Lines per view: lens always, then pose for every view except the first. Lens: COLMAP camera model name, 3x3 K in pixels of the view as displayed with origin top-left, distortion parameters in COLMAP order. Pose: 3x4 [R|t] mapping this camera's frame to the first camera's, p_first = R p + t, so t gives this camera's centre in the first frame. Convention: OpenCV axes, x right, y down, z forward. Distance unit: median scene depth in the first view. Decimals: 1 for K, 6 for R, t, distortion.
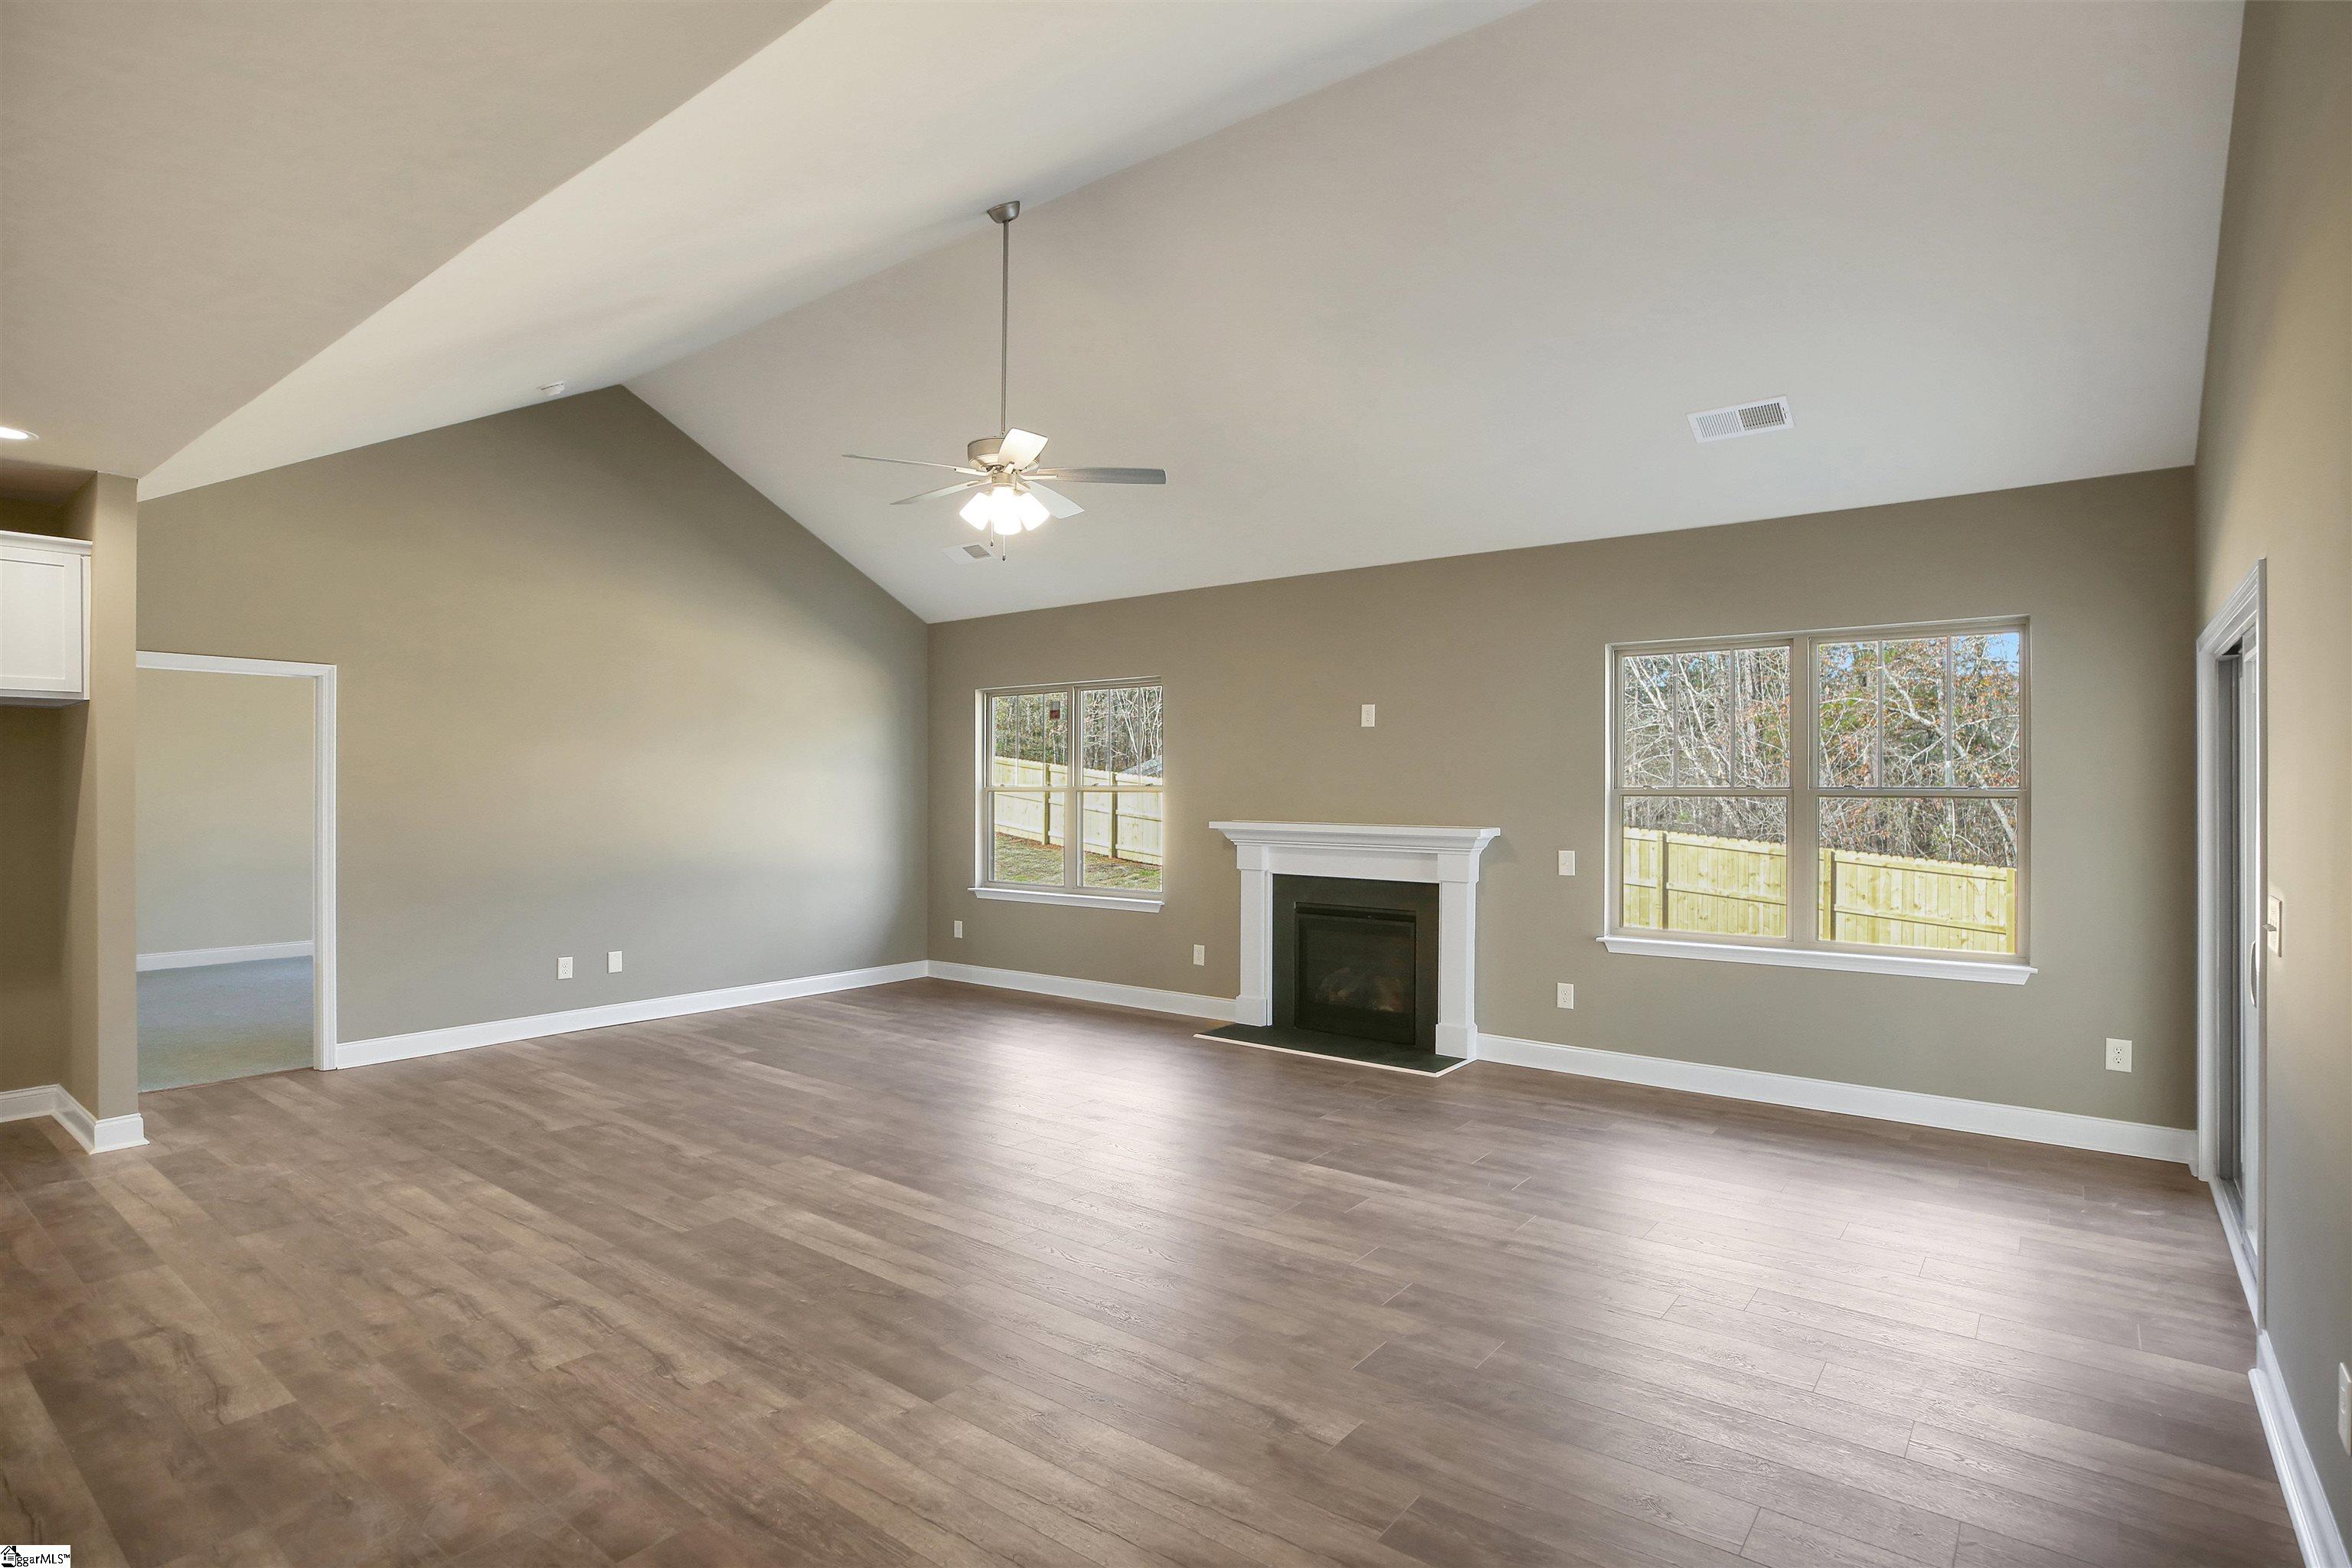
lens RADIAL K [[1181.6, 0, 1193.0], [0, 1181.6, 786.3], [0, 0, 1]] dist [-0.026900, 0.008885]
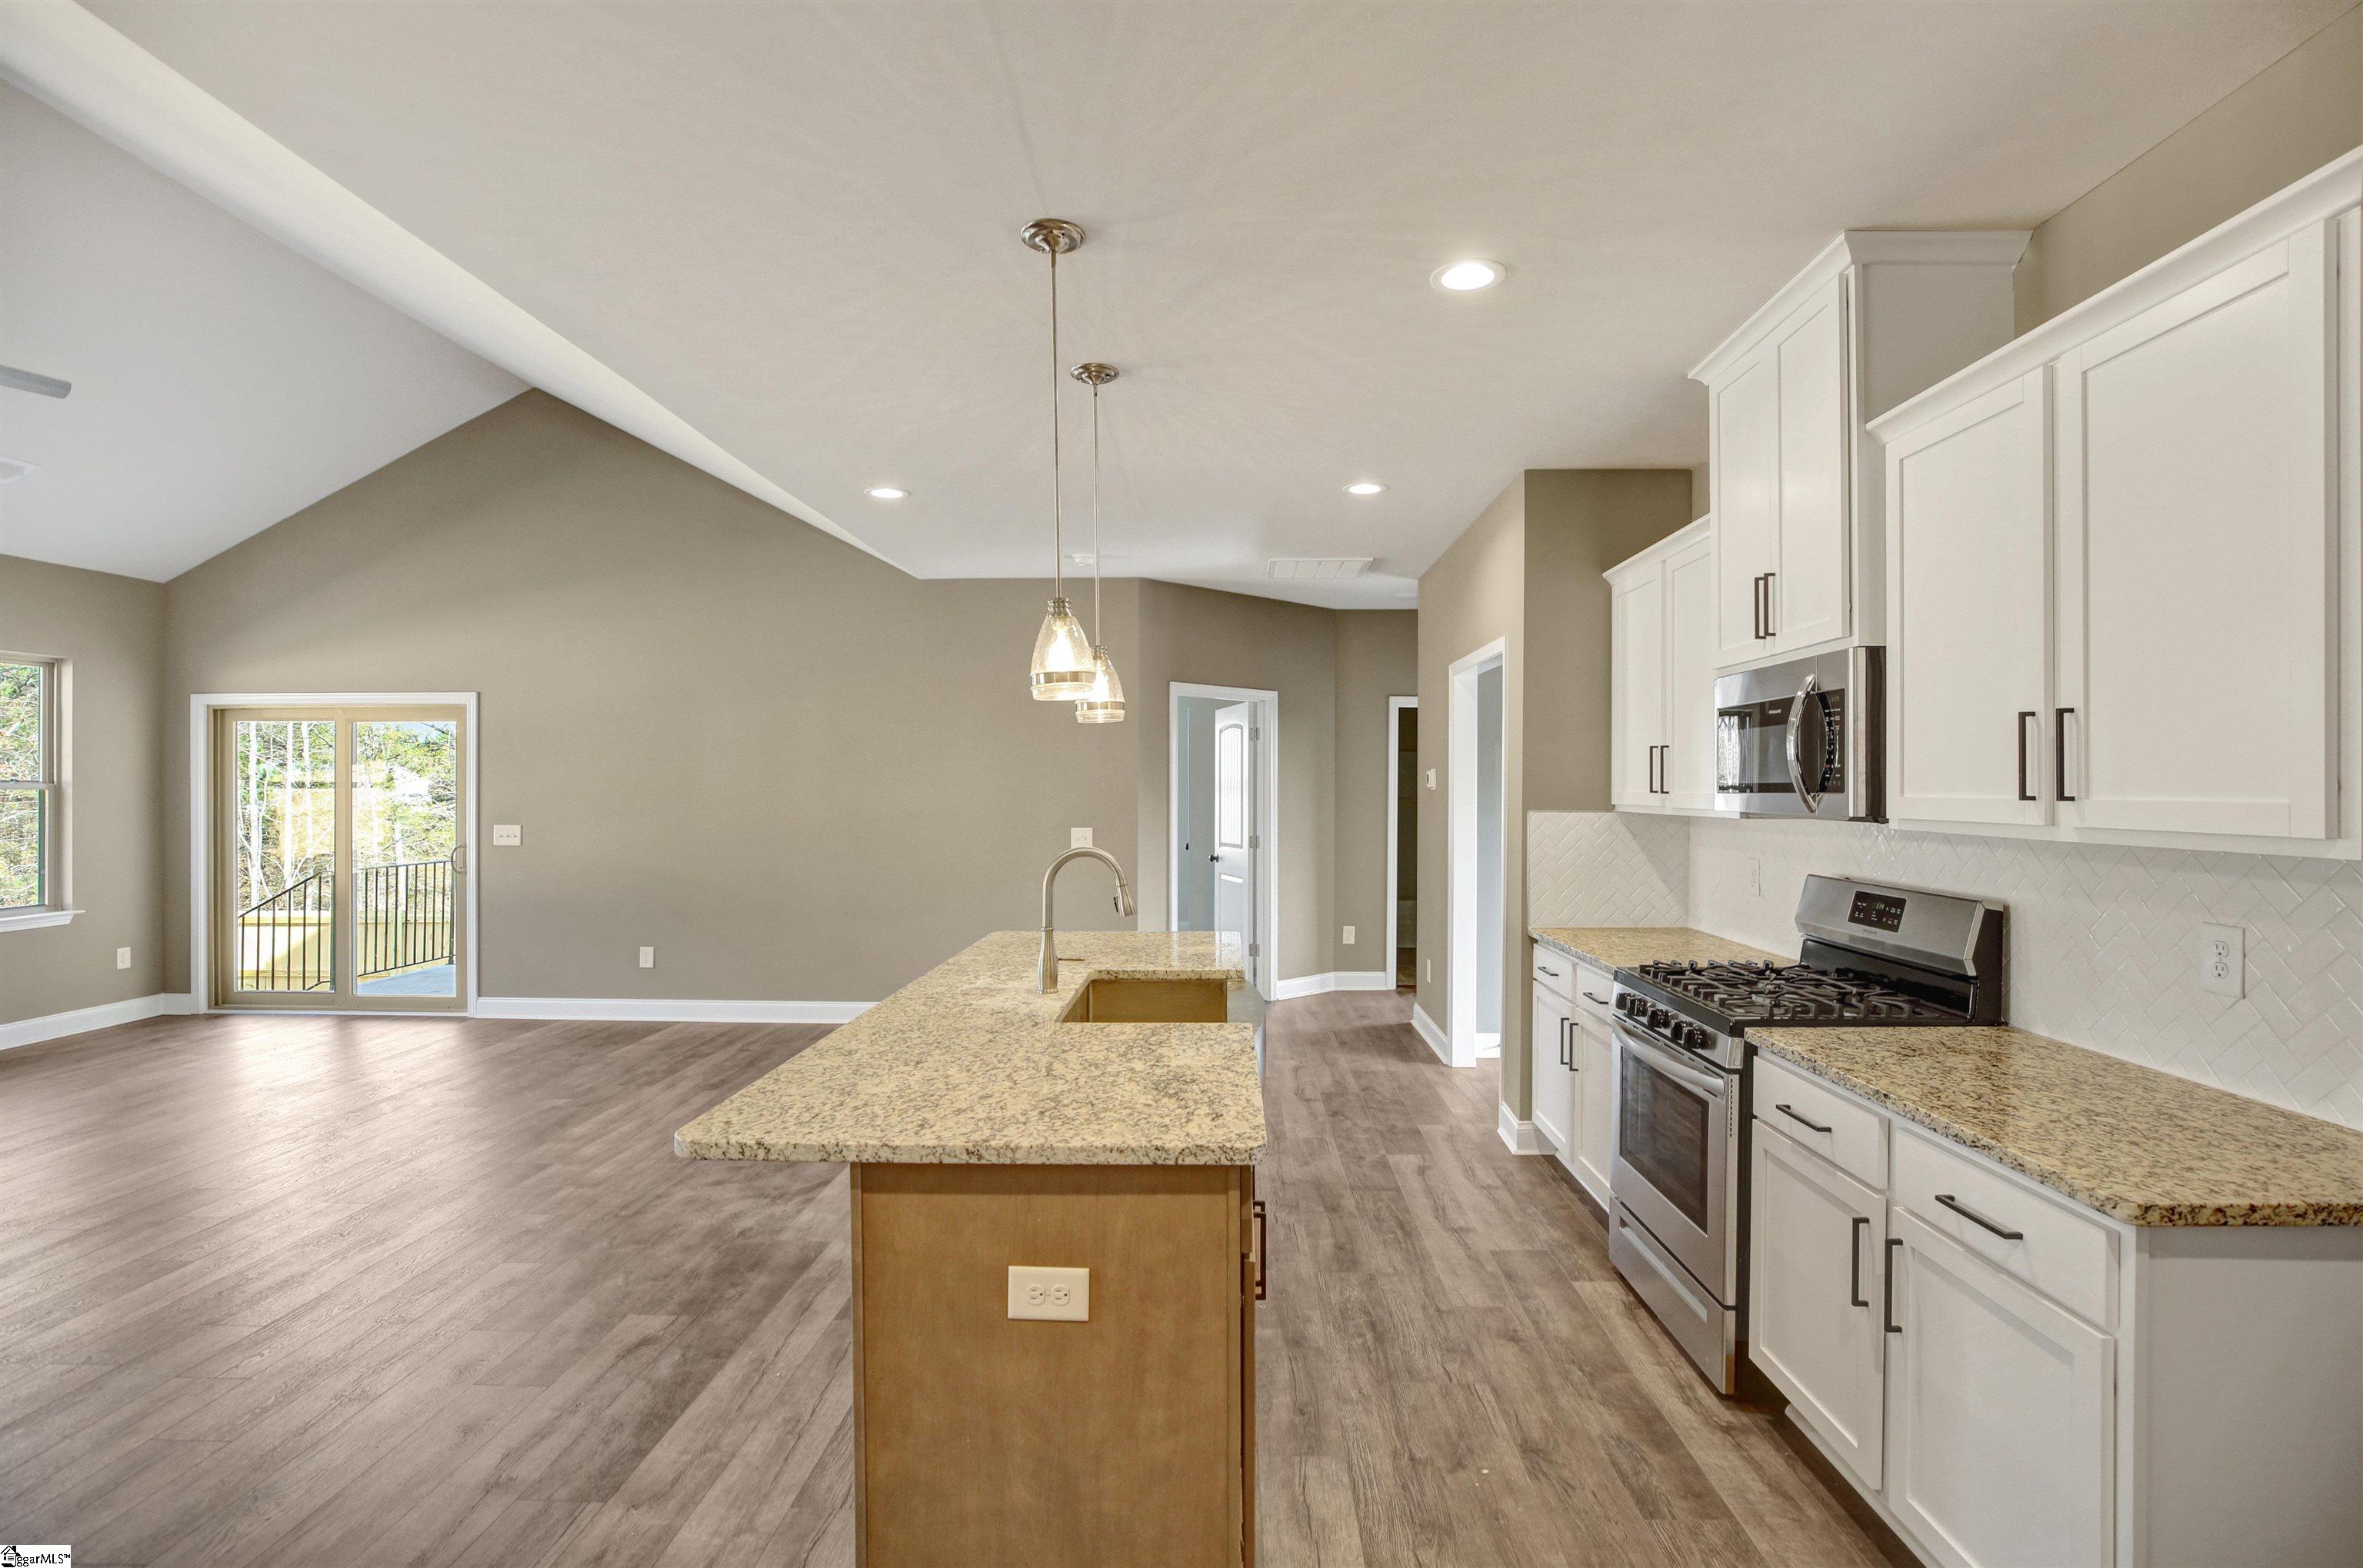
lens RADIAL K [[1098.3, 0, 1197.5], [0, 1098.3, 779.2], [0, 0, 1]] dist [-0.034066, 0.009442]
pose [[-0.594865, 0.003794, 0.803816, -1.023576], [-0.003740, 0.999965, -0.007488, 0.000541], [-0.803817, -0.007461, -0.594830, 0.616652]]
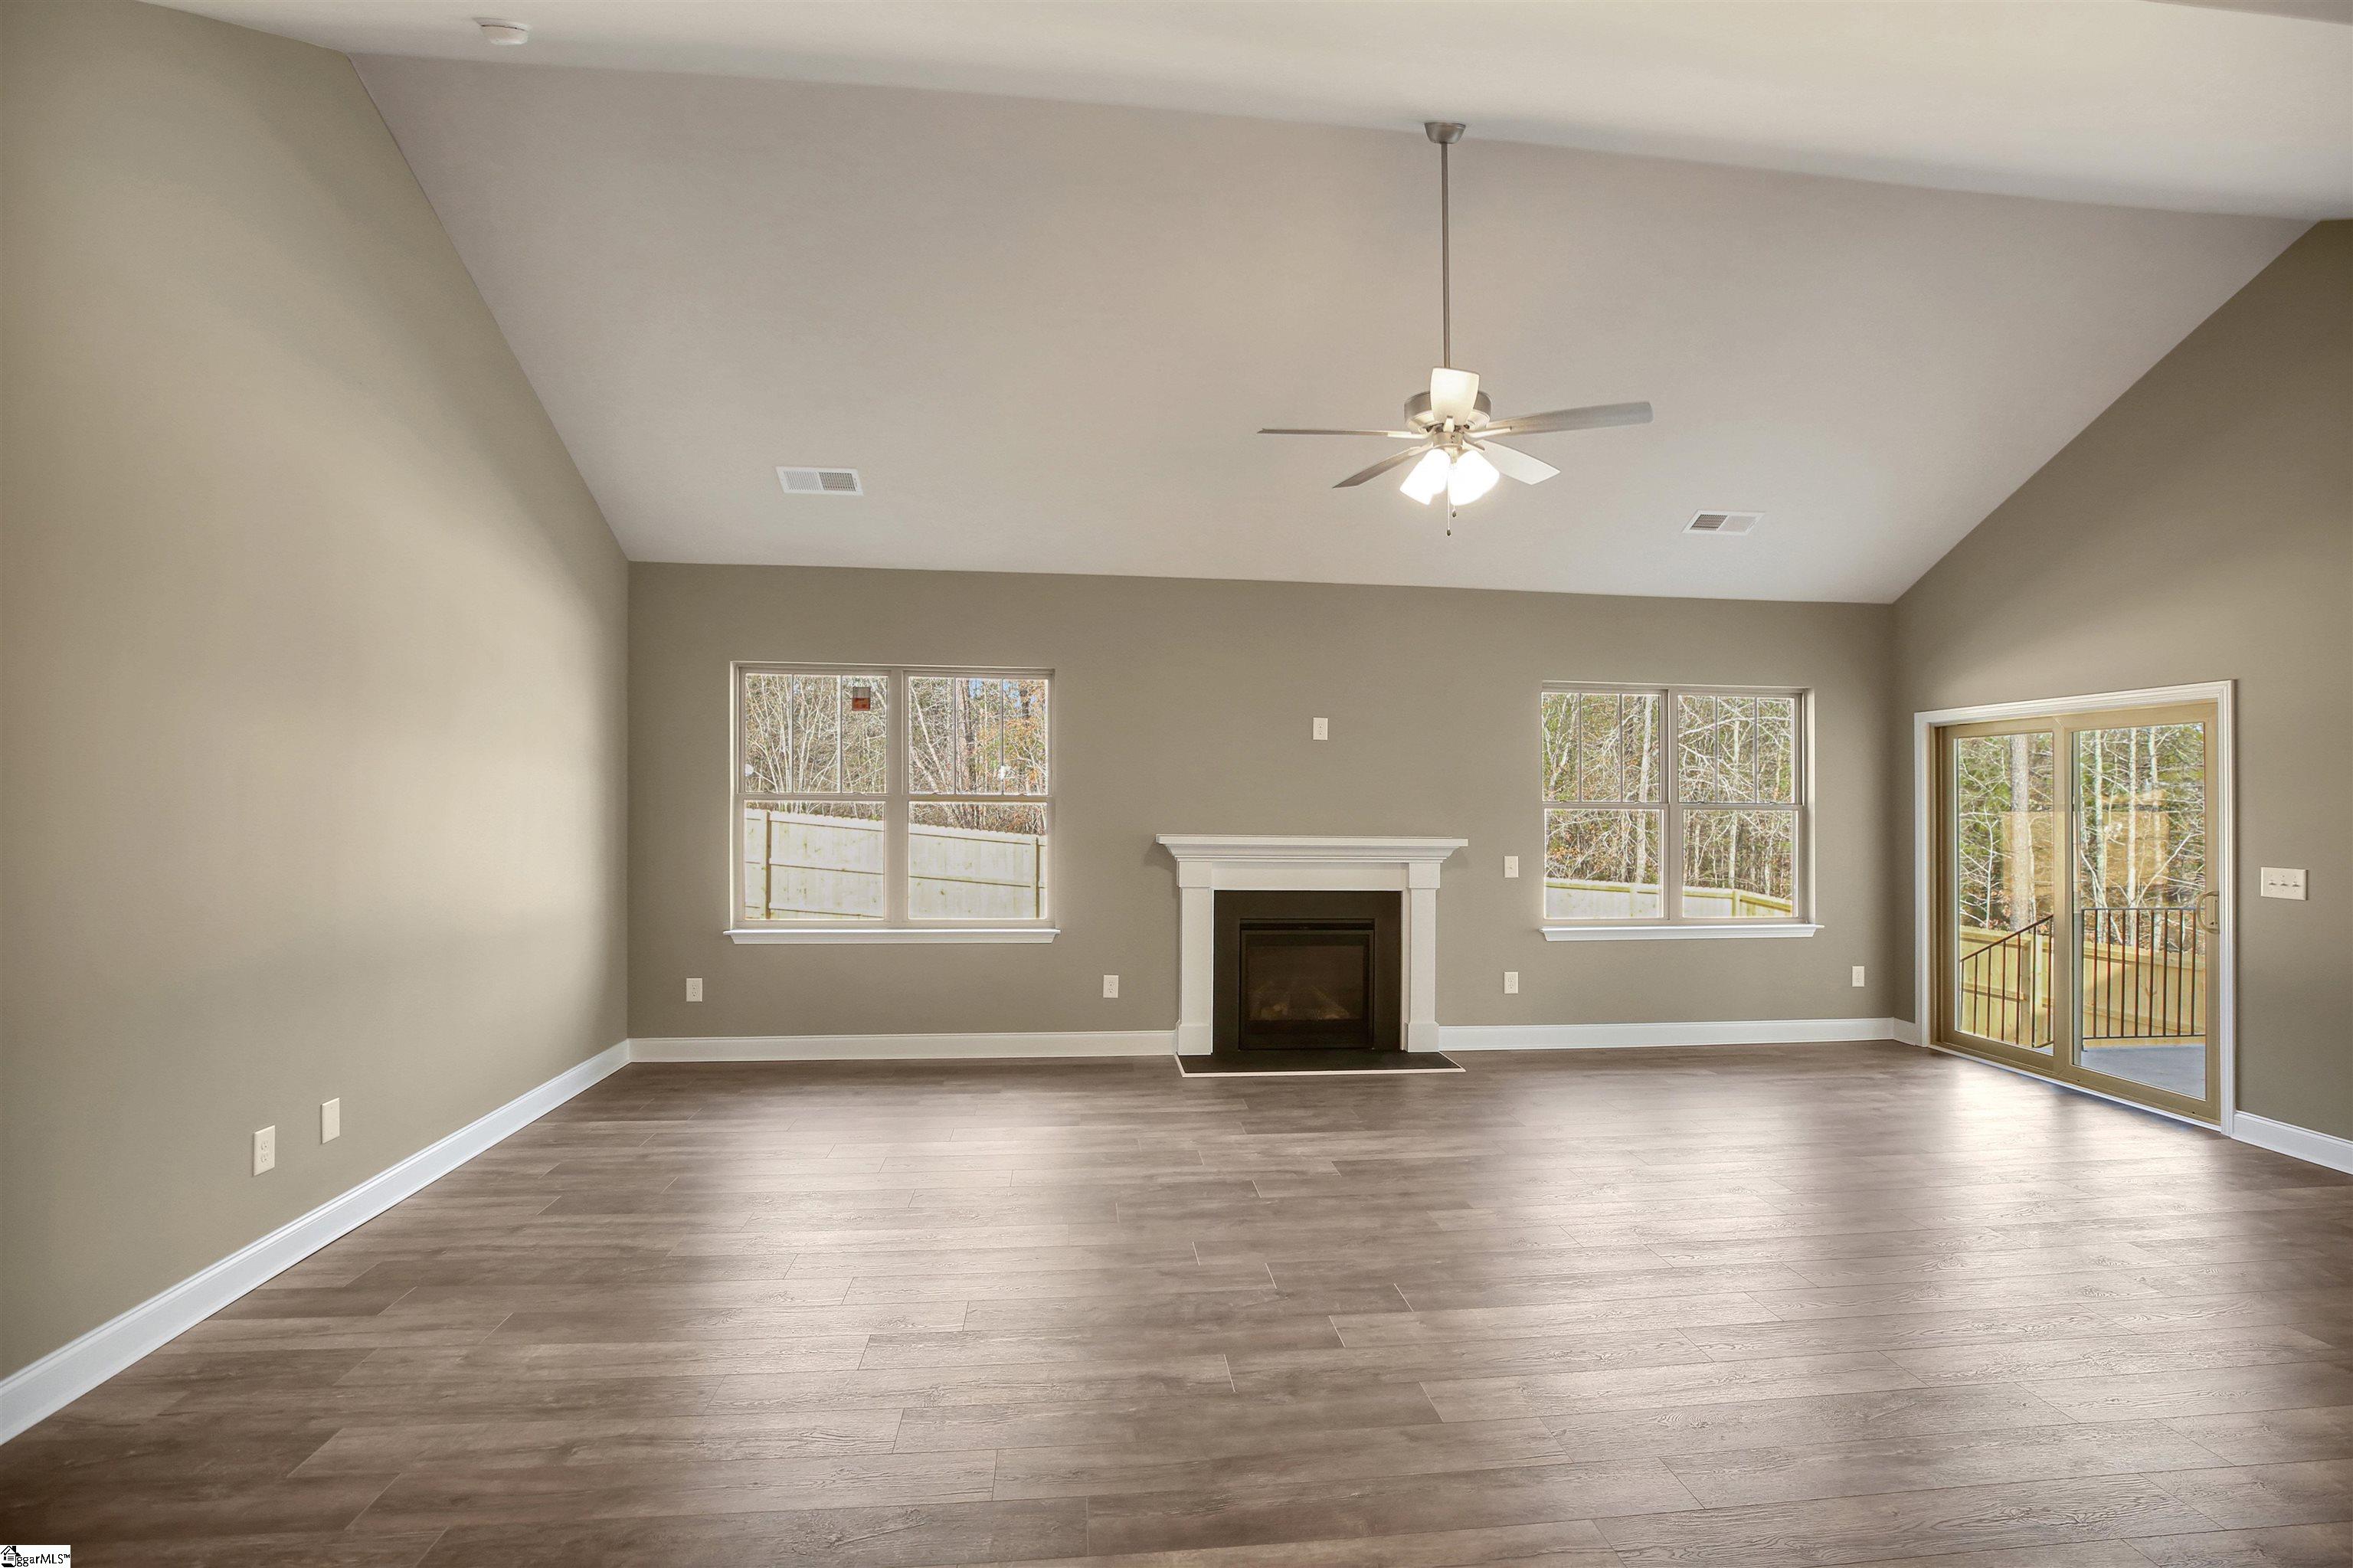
lens RADIAL K [[1093.8, 0, 1201.6], [0, 1093.8, 777.6], [0, 0, 1]] dist [-0.034066, 0.009442]
pose [[0.713182, 0.019590, 0.700706, -0.745864], [-0.011180, 0.999800, -0.016573, -0.001841], [-0.700890, 0.003986, 0.713258, 0.508959]]
